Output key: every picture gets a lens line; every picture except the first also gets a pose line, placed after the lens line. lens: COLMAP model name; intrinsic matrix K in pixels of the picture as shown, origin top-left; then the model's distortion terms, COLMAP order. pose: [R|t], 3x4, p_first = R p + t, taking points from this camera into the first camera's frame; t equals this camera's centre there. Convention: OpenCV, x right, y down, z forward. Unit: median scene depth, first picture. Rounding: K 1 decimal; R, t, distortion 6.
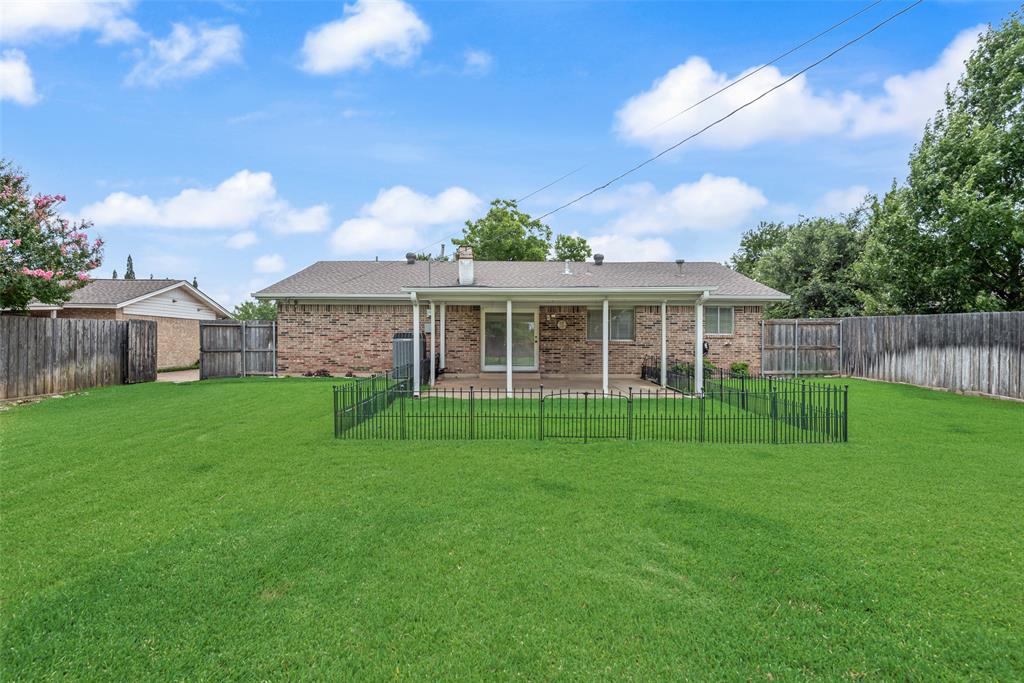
lens RADIAL K [[542.6, 0, 508.6], [0, 542.6, 340.6], [0, 0, 1]] dist [-0.000247, -0.000187]
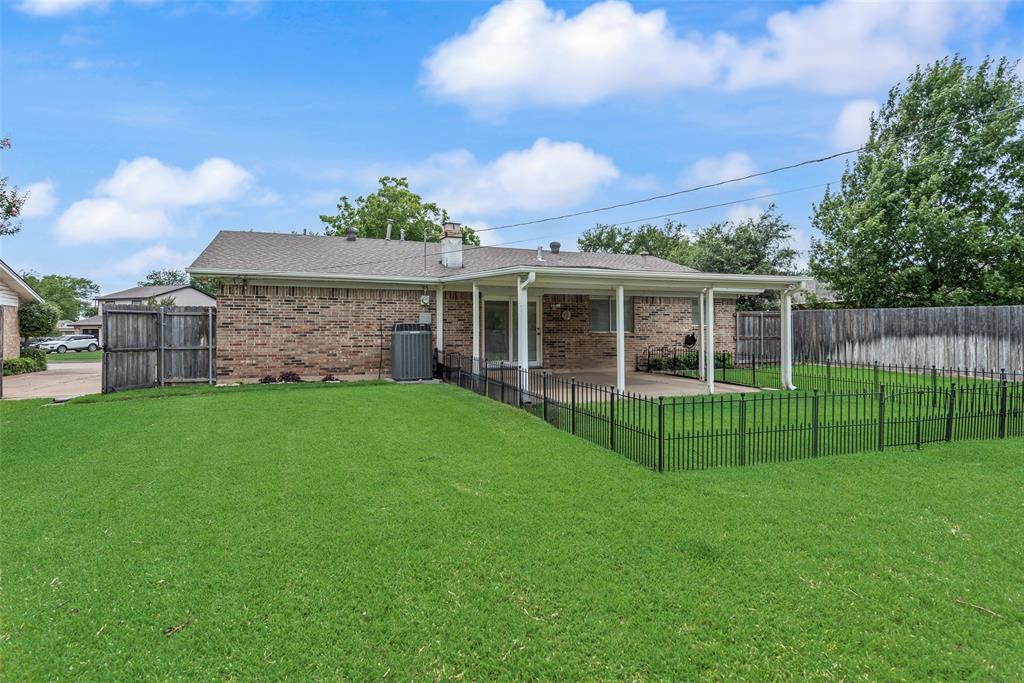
lens RADIAL K [[542.6, 0, 512.9], [0, 542.6, 337.6], [0, 0, 1]] dist [-0.000247, -0.000187]
pose [[0.929472, -0.007878, 0.368809, -0.325251], [0.005193, 0.999952, 0.008271, 0.000468], [-0.368857, -0.005772, 0.929468, 0.179585]]
